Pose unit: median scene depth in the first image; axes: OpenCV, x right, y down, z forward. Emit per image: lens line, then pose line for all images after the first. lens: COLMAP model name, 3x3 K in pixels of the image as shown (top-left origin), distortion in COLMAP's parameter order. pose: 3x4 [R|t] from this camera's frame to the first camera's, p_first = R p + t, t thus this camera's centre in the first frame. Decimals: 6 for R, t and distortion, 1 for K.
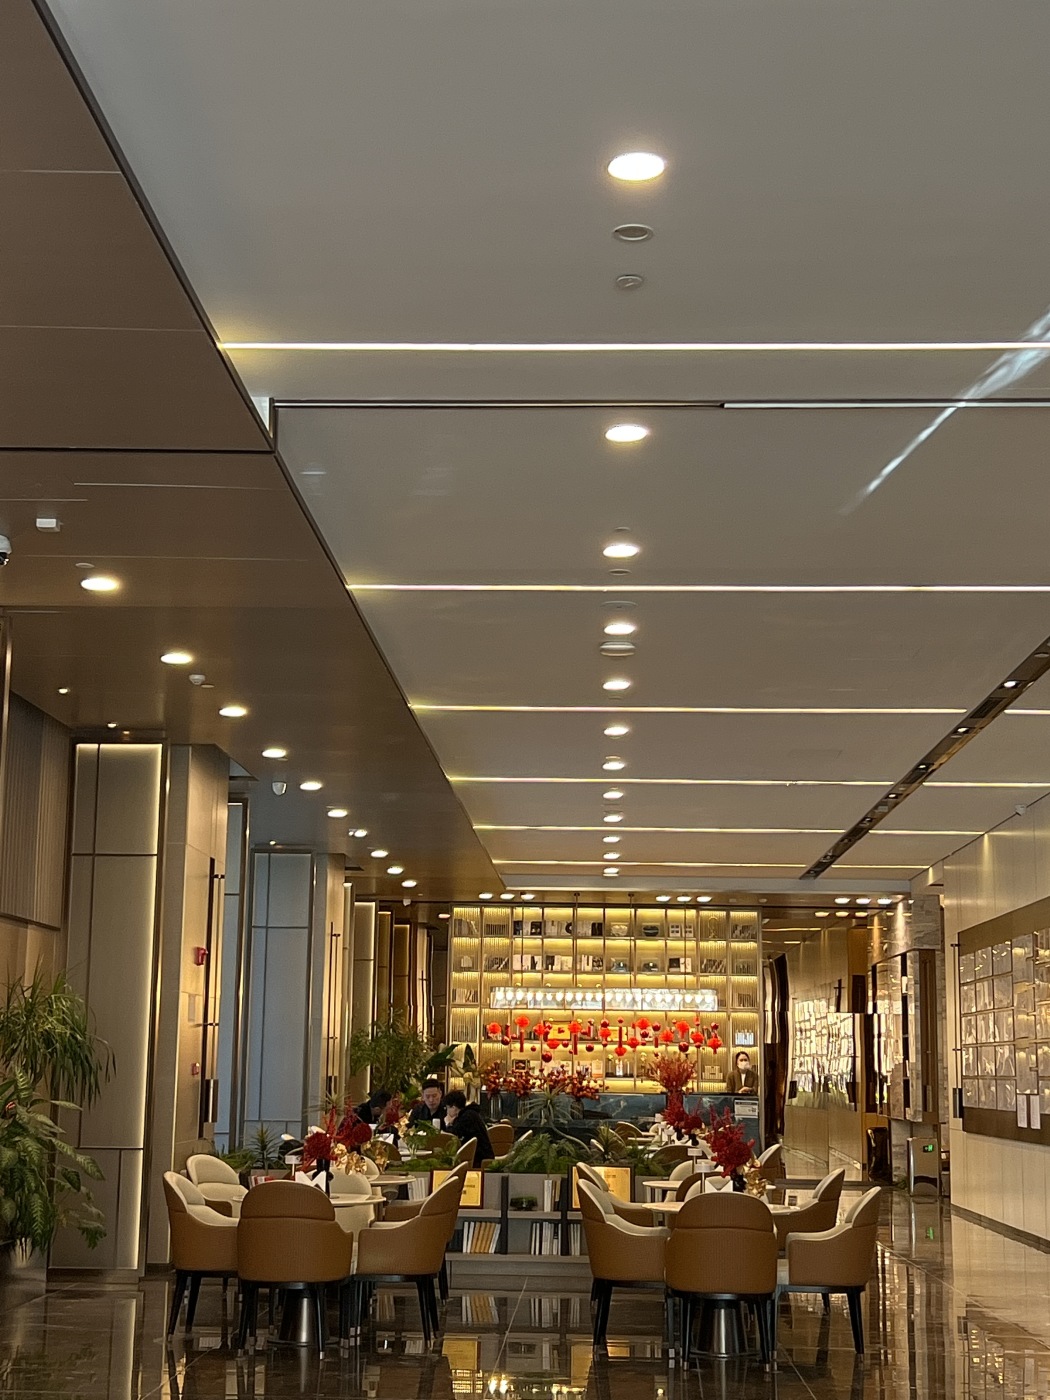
lens RADIAL K [[2157.0, 0, 522.6], [0, 2157.0, 707.8], [0, 0, 1]] dist [0.247256, 0.000000]
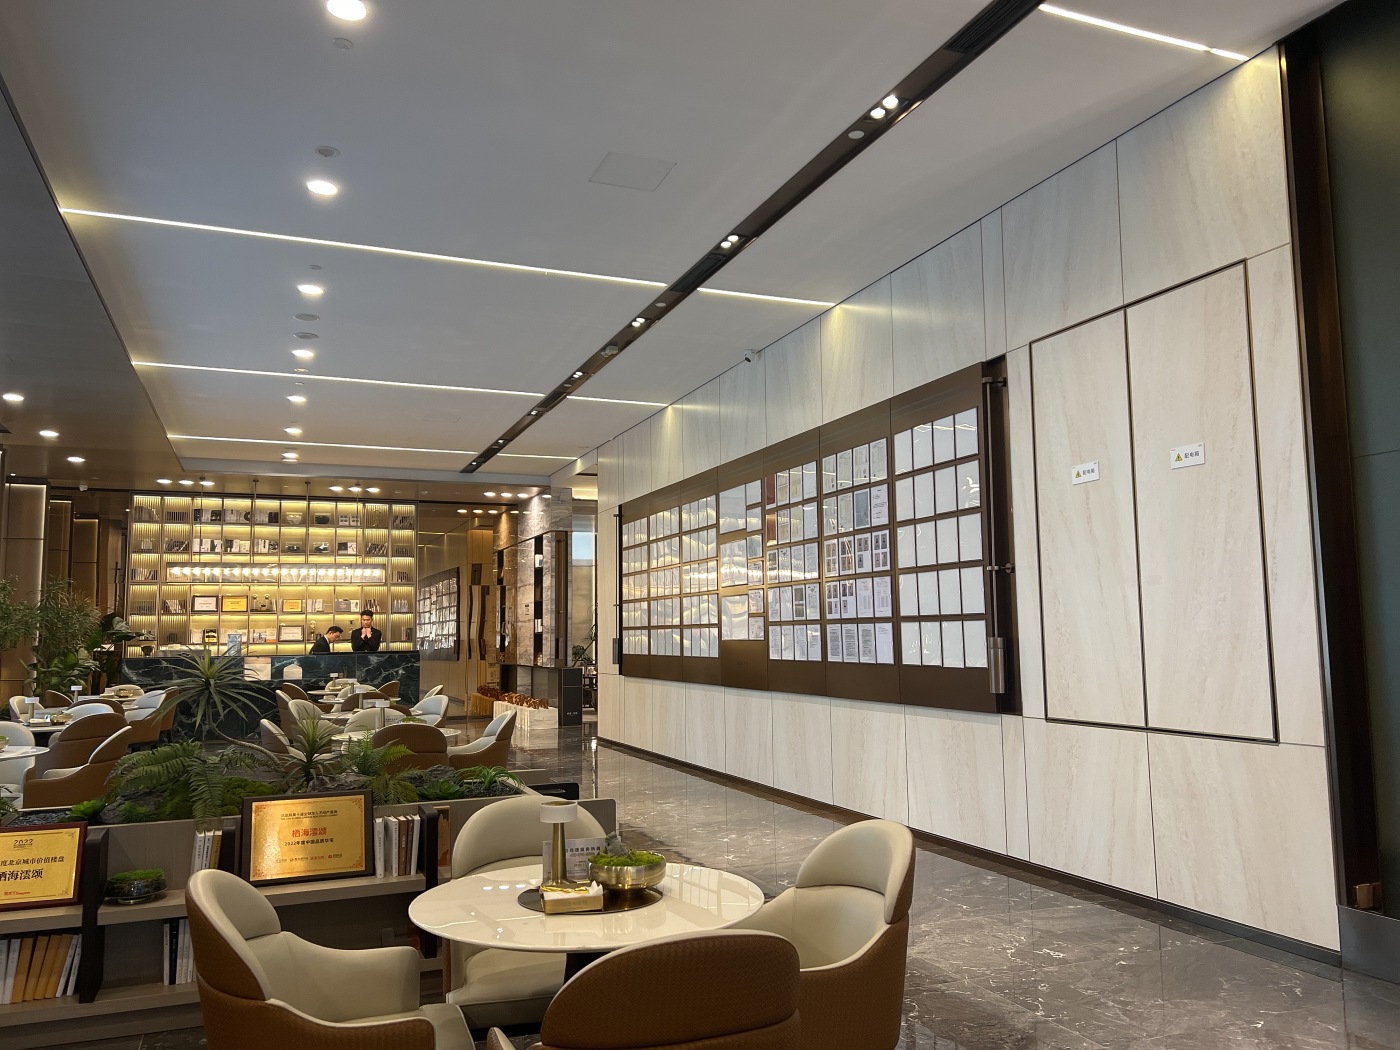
lens RADIAL K [[1065.9, 0, 697.1], [0, 1065.9, 526.9], [0, 0, 1]] dist [0.042382, -0.045126]
pose [[0.913526, 0.016022, 0.406464, 0.008235], [-0.041839, 0.997626, 0.054706, 0.066123], [-0.404623, -0.066982, 0.912027, 0.381183]]
